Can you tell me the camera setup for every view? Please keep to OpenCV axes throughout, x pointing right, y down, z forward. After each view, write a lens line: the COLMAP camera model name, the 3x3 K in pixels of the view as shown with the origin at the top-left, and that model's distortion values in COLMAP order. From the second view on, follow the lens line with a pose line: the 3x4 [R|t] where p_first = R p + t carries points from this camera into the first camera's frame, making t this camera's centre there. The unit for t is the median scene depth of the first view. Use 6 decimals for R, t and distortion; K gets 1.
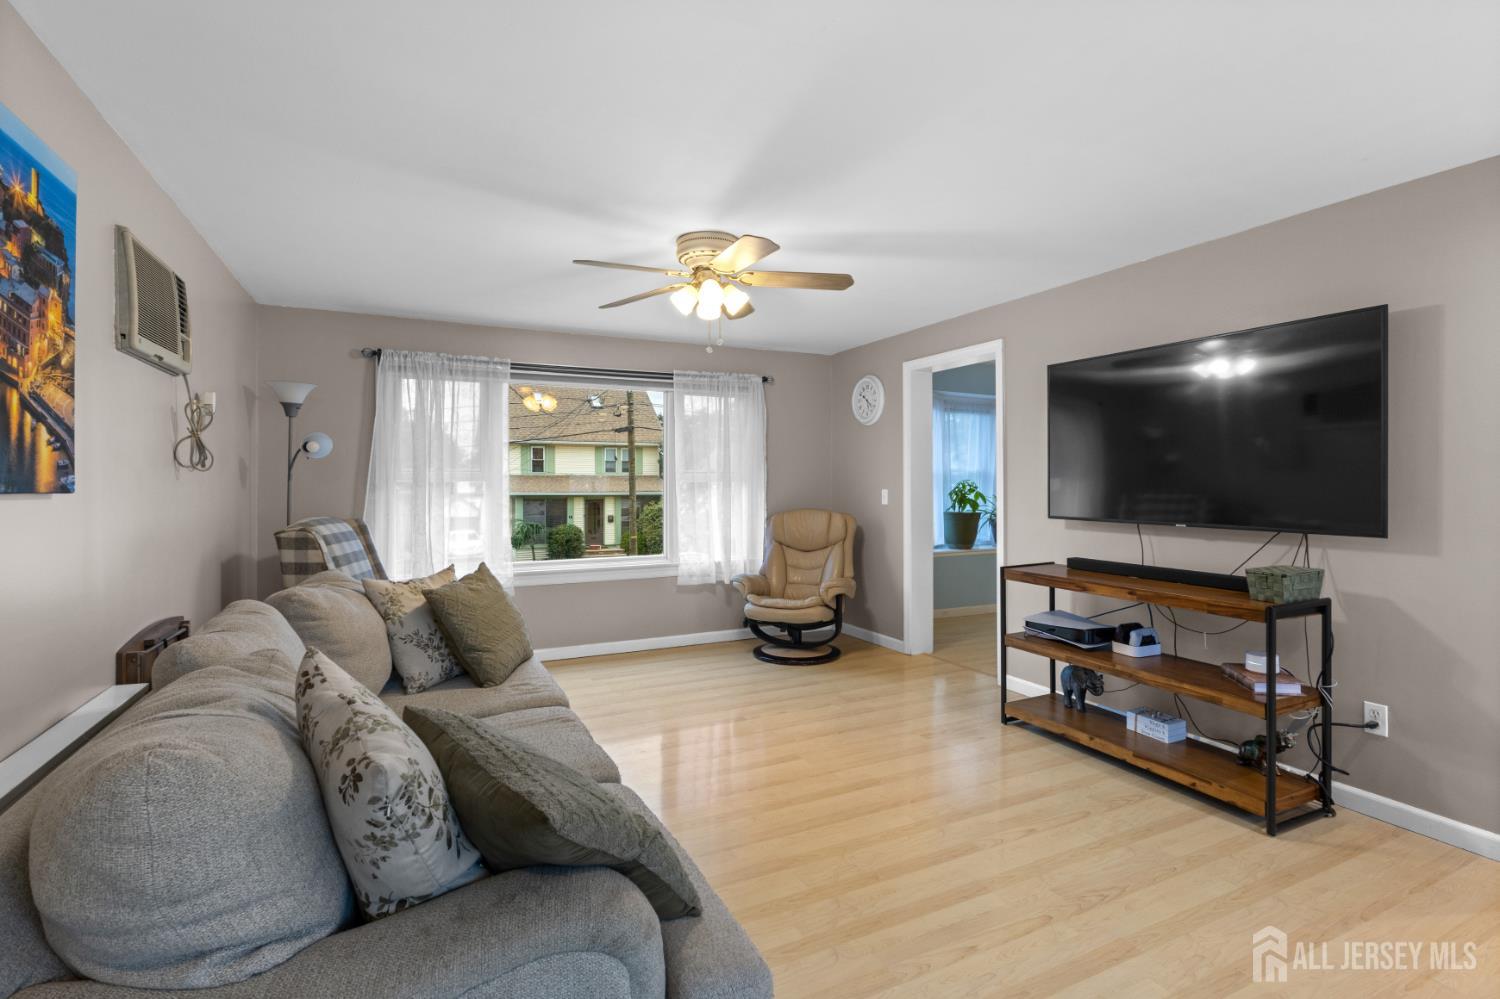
lens RADIAL K [[705.5, 0, 750.5], [0, 705.5, 499.8], [0, 0, 1]] dist [0.004084, 0.002609]
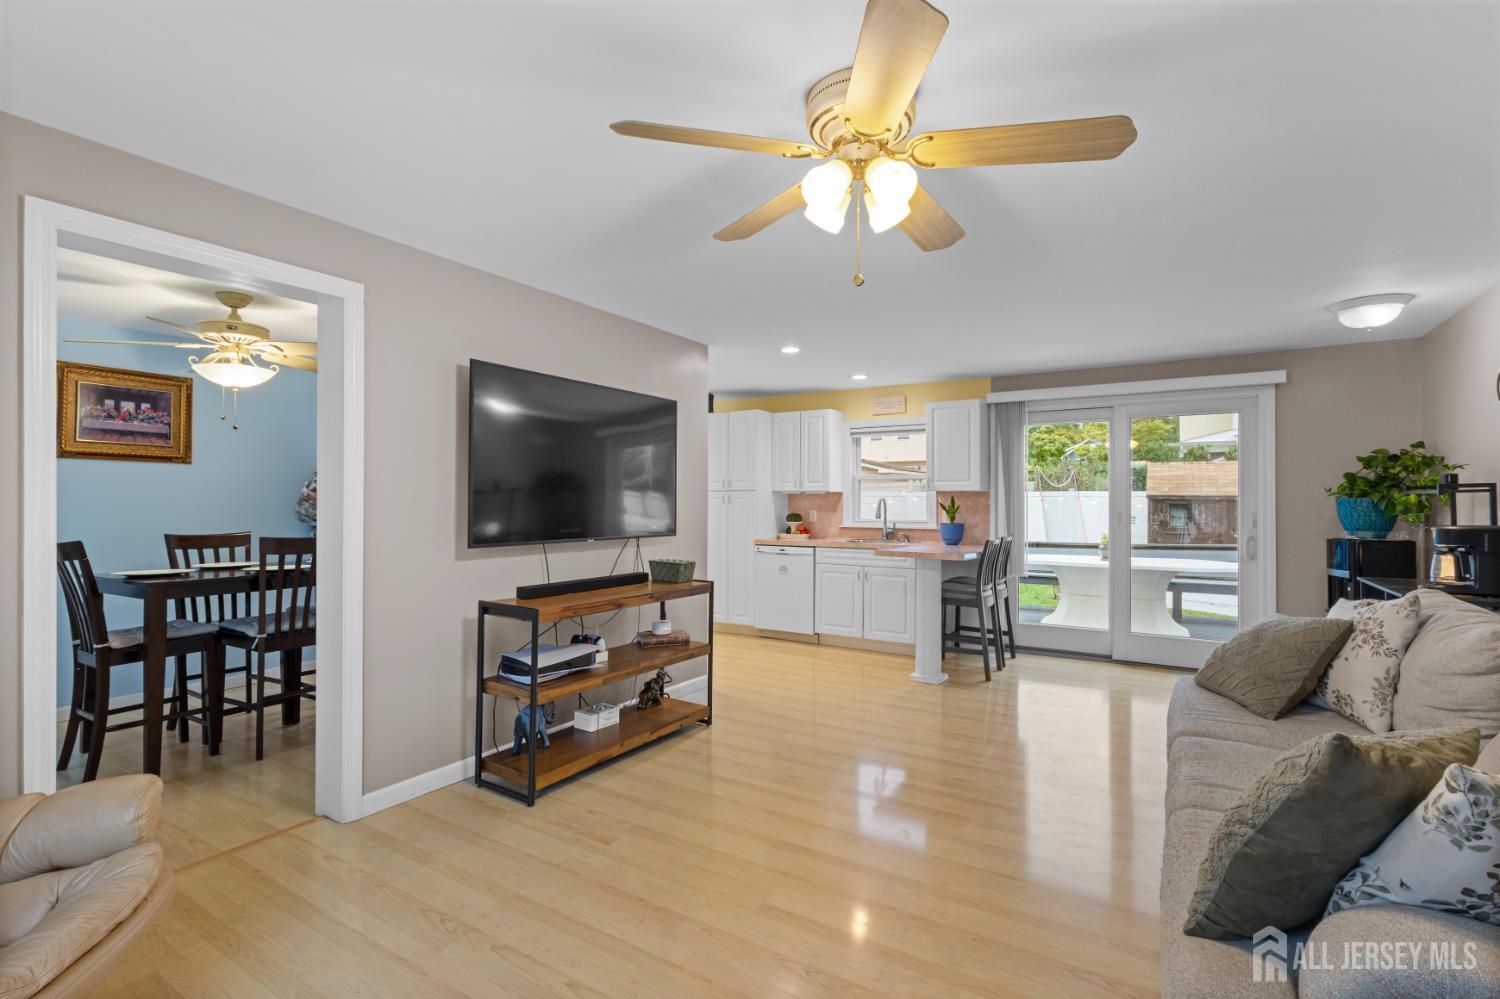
lens RADIAL K [[705.5, 0, 750.1], [0, 705.5, 490.9], [0, 0, 1]] dist [0.004084, 0.002609]
pose [[-0.539017, 0.003476, 0.842288, -0.523829], [0.002655, 0.999994, -0.002428, -0.041948], [-0.842291, 0.000928, -0.539023, 1.422288]]
